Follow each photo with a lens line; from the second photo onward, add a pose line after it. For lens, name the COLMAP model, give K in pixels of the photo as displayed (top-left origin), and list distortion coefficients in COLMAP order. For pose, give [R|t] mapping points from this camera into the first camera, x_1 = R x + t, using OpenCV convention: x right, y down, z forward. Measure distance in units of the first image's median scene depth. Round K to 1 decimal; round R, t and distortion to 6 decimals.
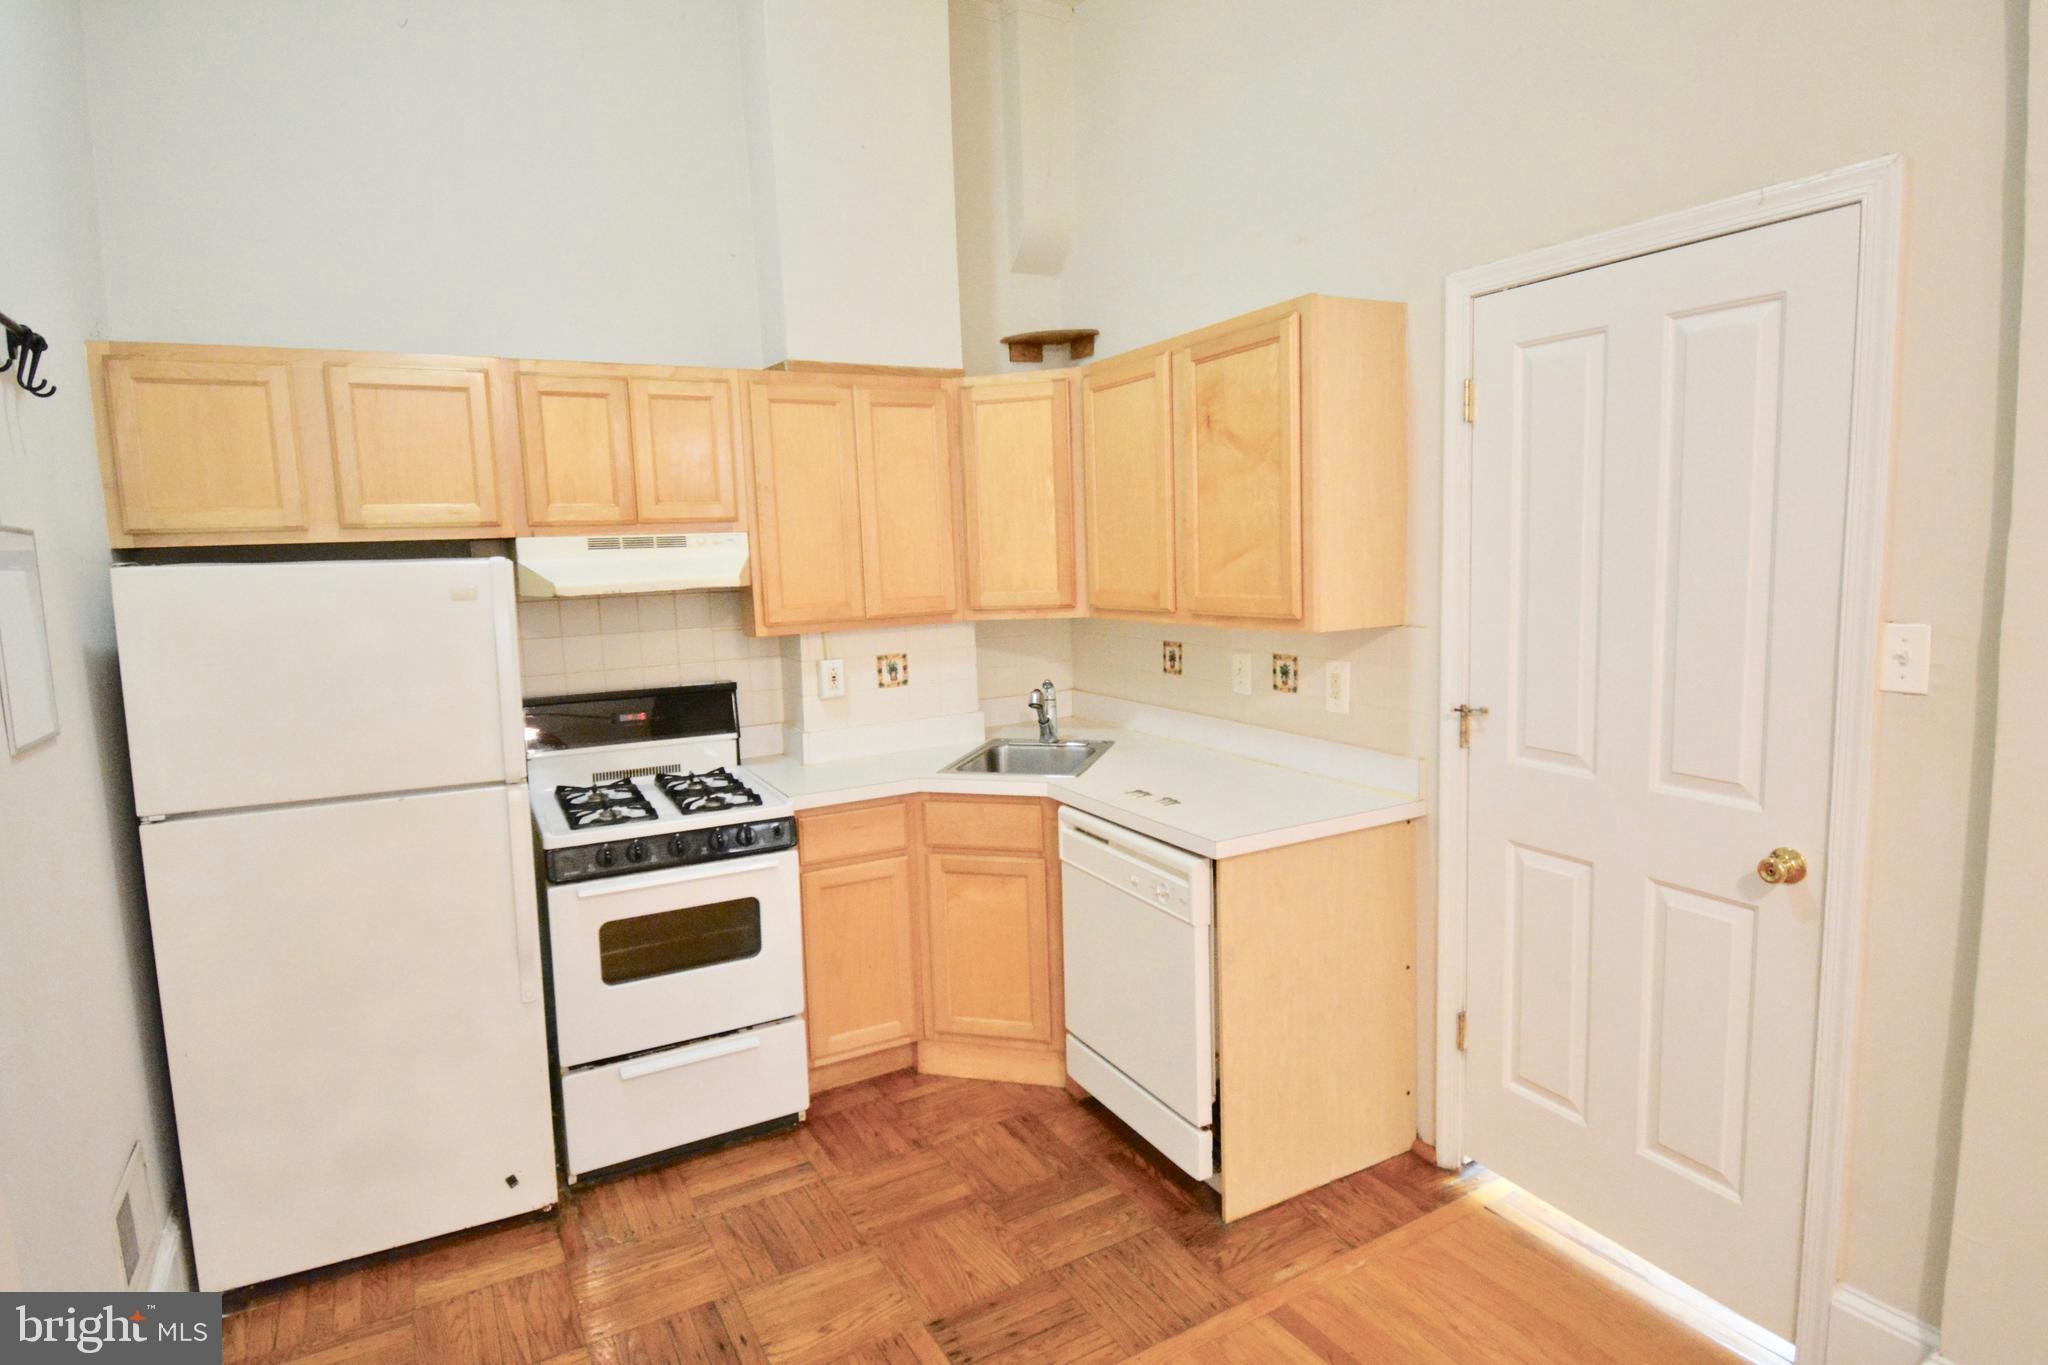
lens RADIAL K [[1098.0, 0, 1045.3], [0, 1098.0, 670.2], [0, 0, 1]] dist [0.005574, -0.012719]
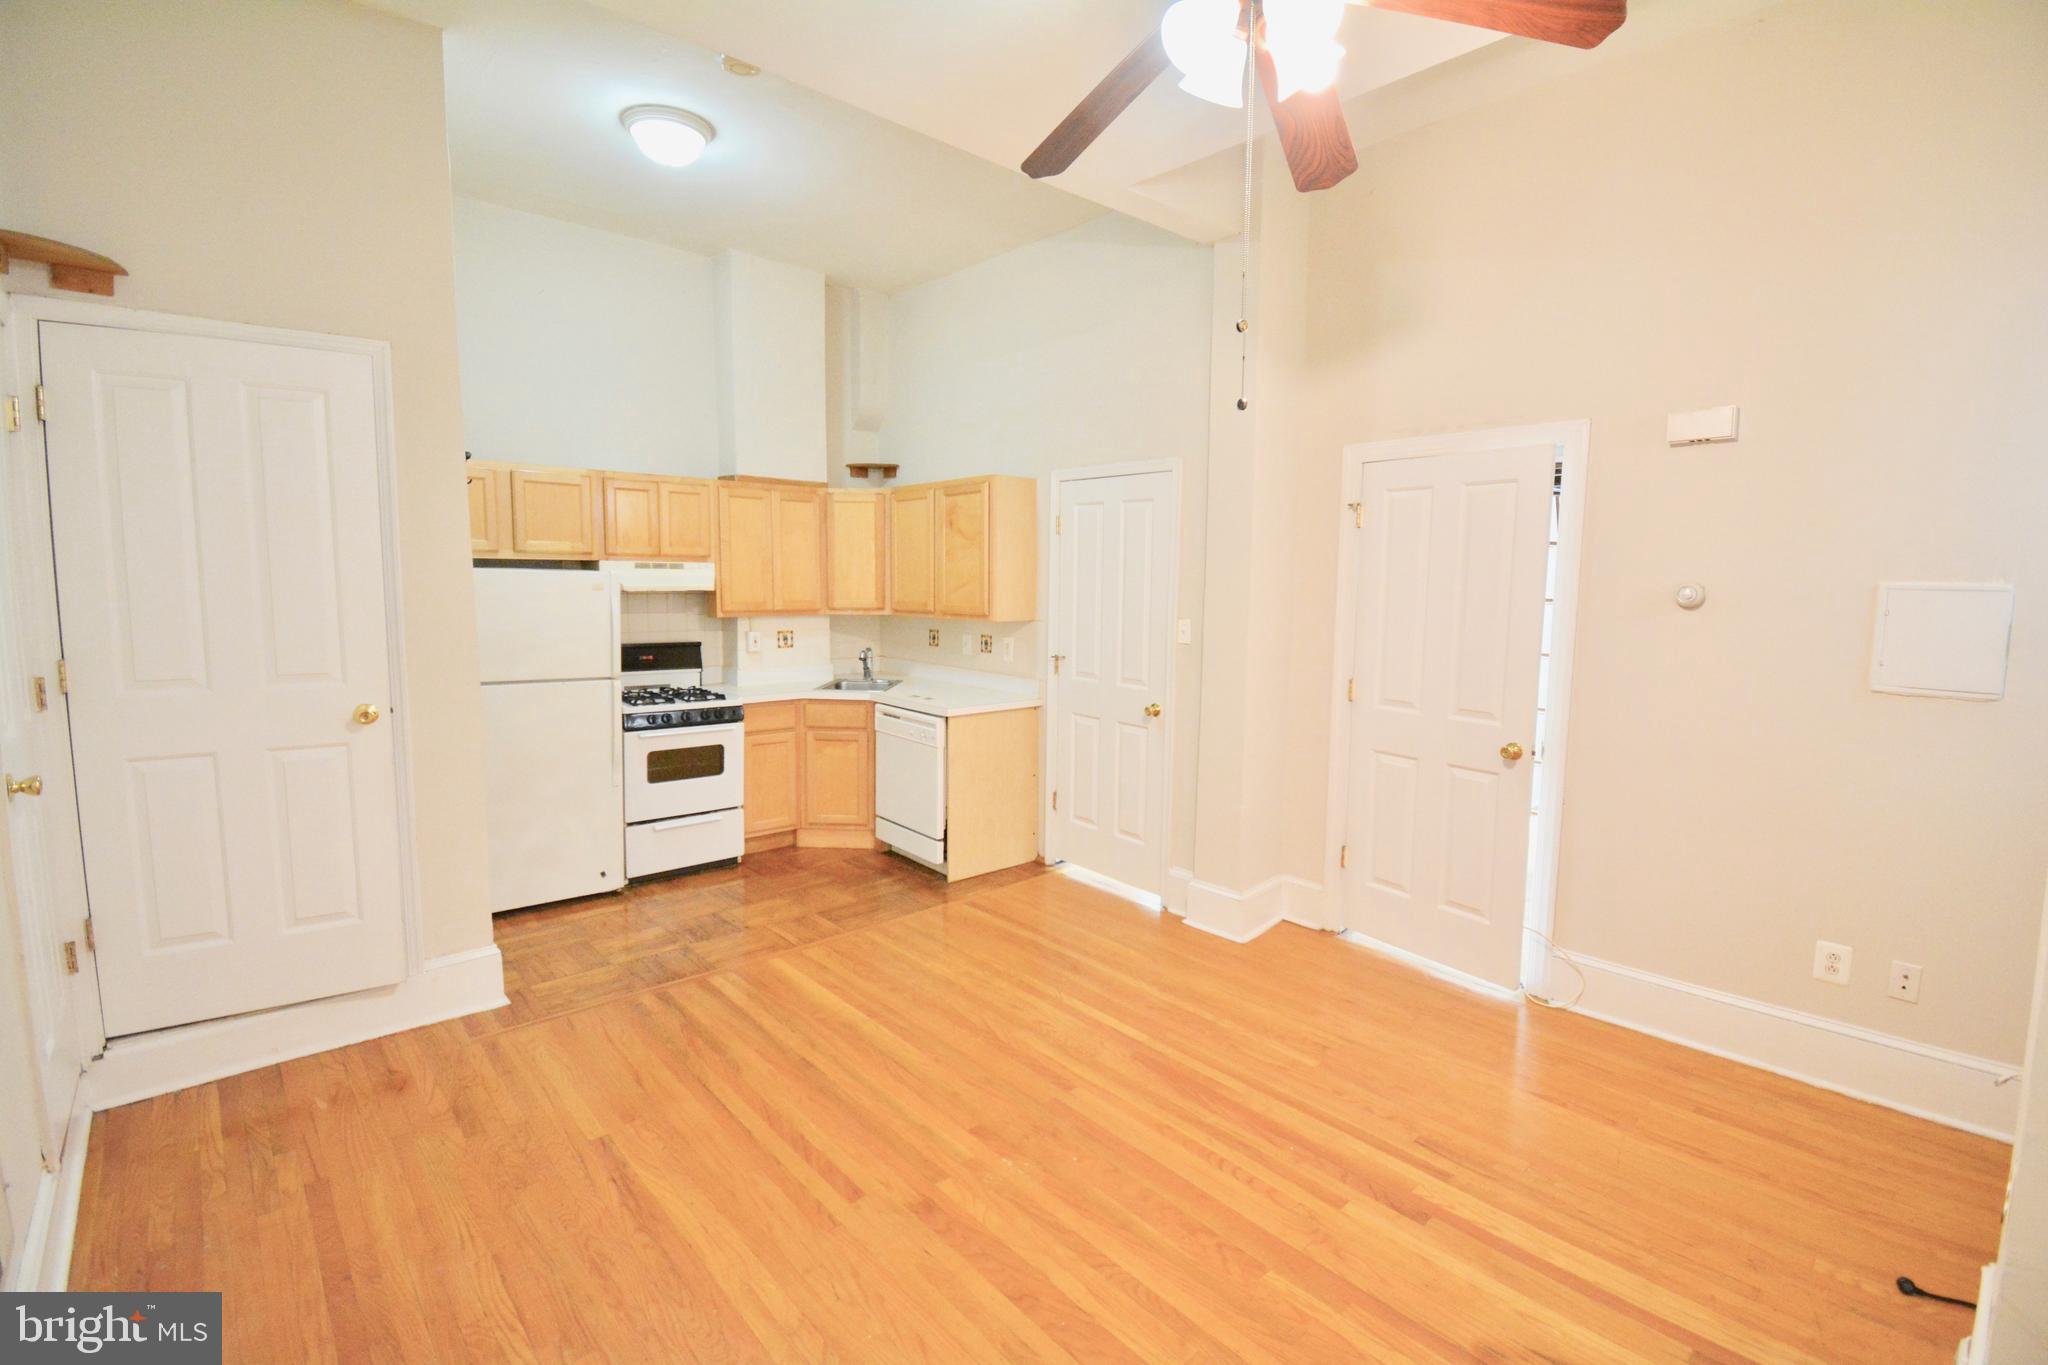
lens RADIAL K [[933.7, 0, 1021.9], [0, 933.7, 685.2], [0, 0, 1]] dist [0.011777, -0.014098]
pose [[0.980578, 0.024011, 0.194655, -0.064918], [-0.024396, 0.999702, -0.000422, 0.090199], [-0.194607, -0.004335, 0.980872, -0.840209]]
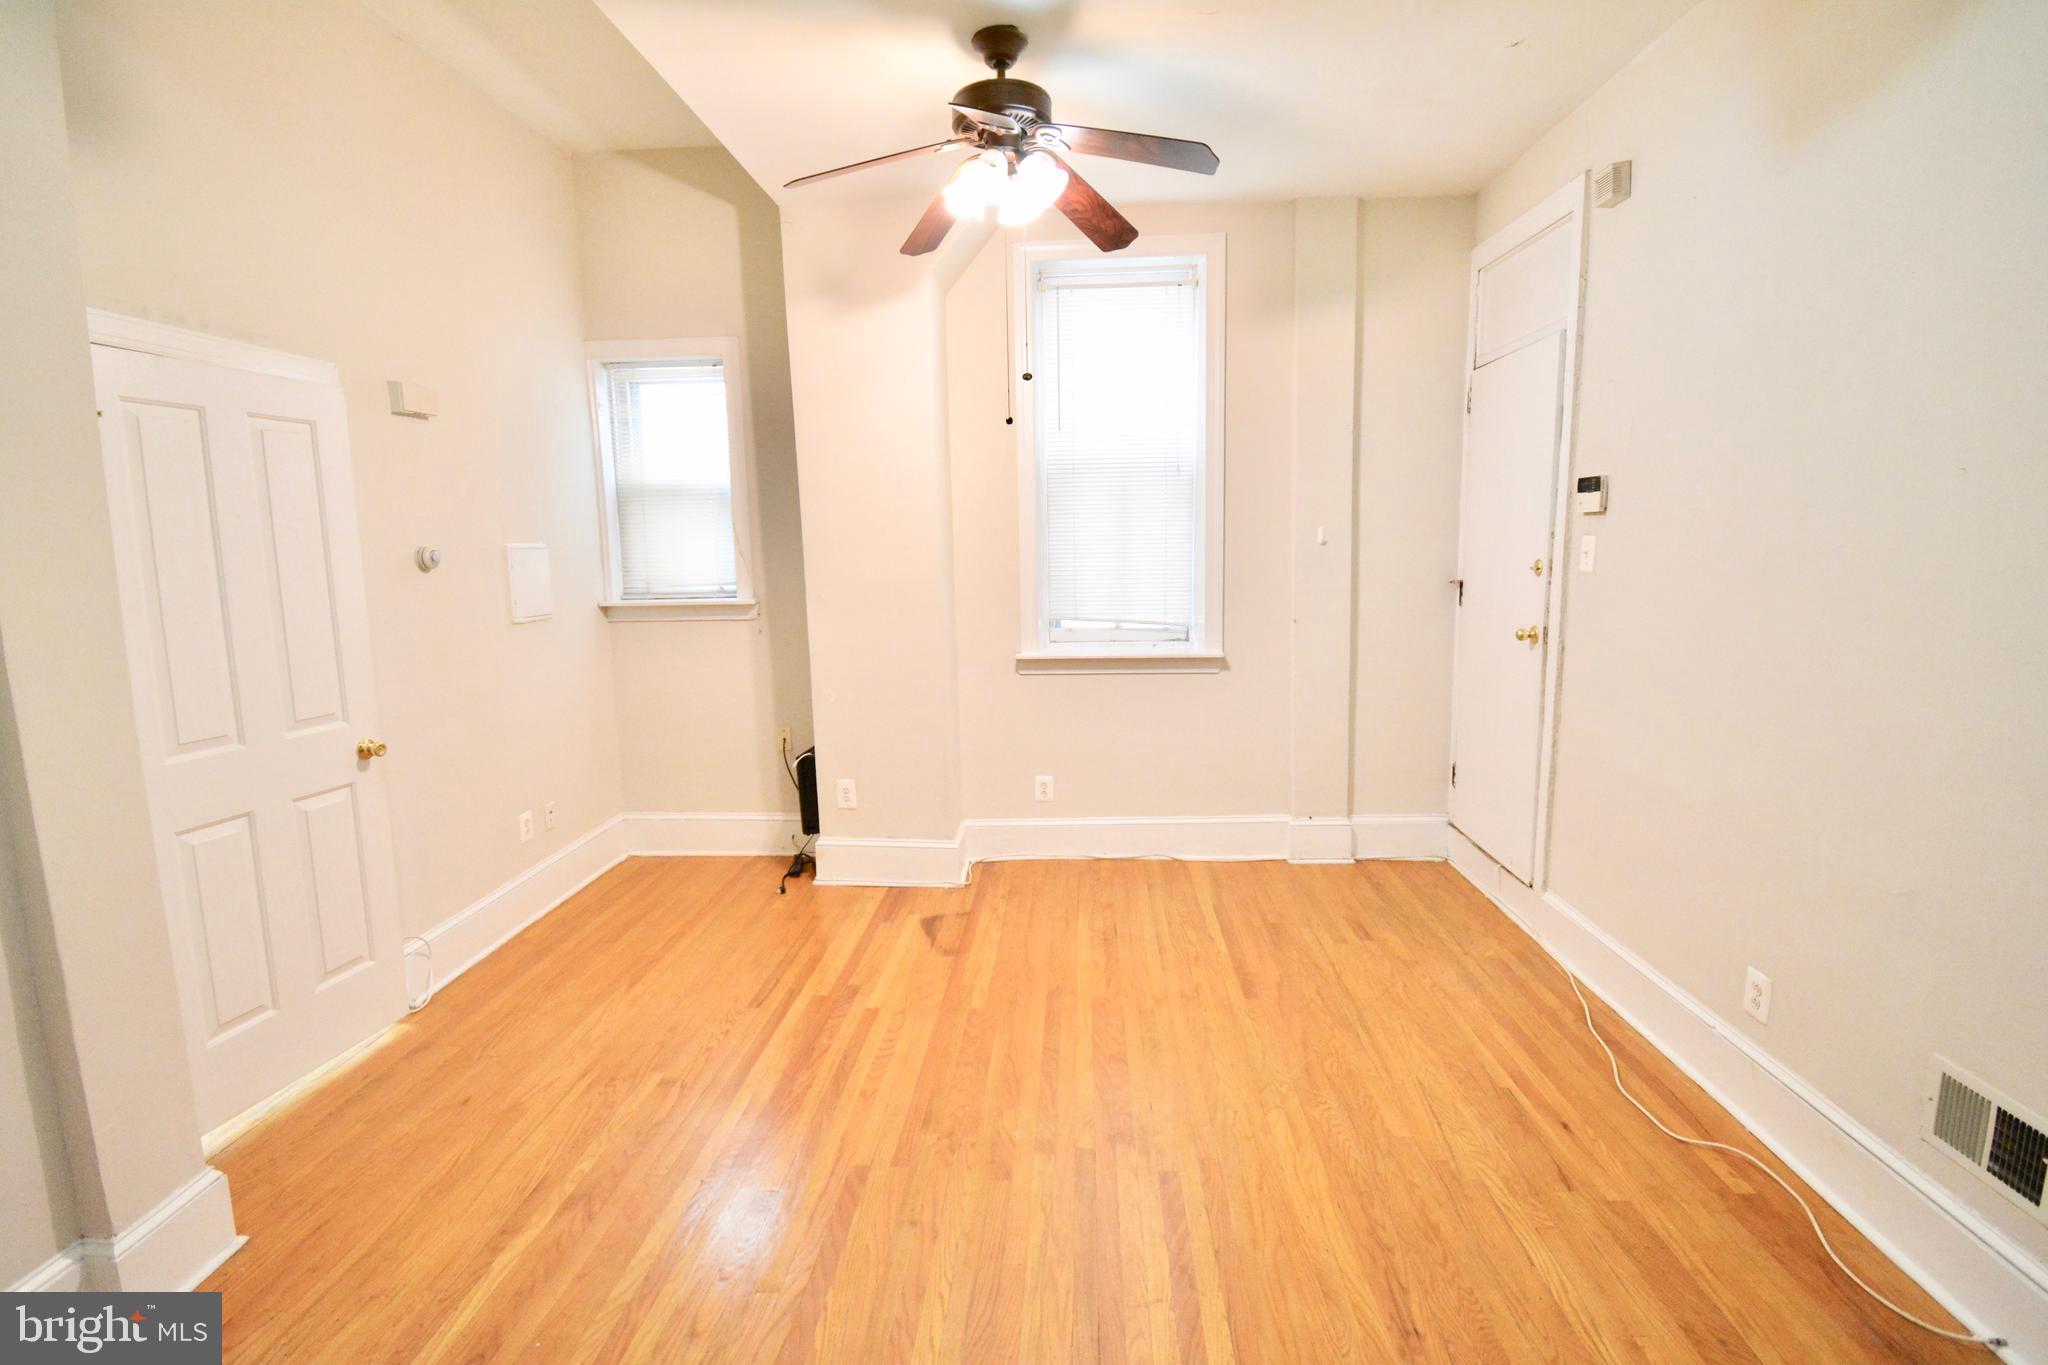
lens RADIAL K [[933.7, 0, 1060.7], [0, 933.7, 665.7], [0, 0, 1]] dist [0.011777, -0.014098]
pose [[-0.847175, -0.013510, 0.531141, -0.405978], [0.111481, 0.972903, 0.202561, -0.058844], [-0.519486, 0.230817, -0.822714, 0.744396]]
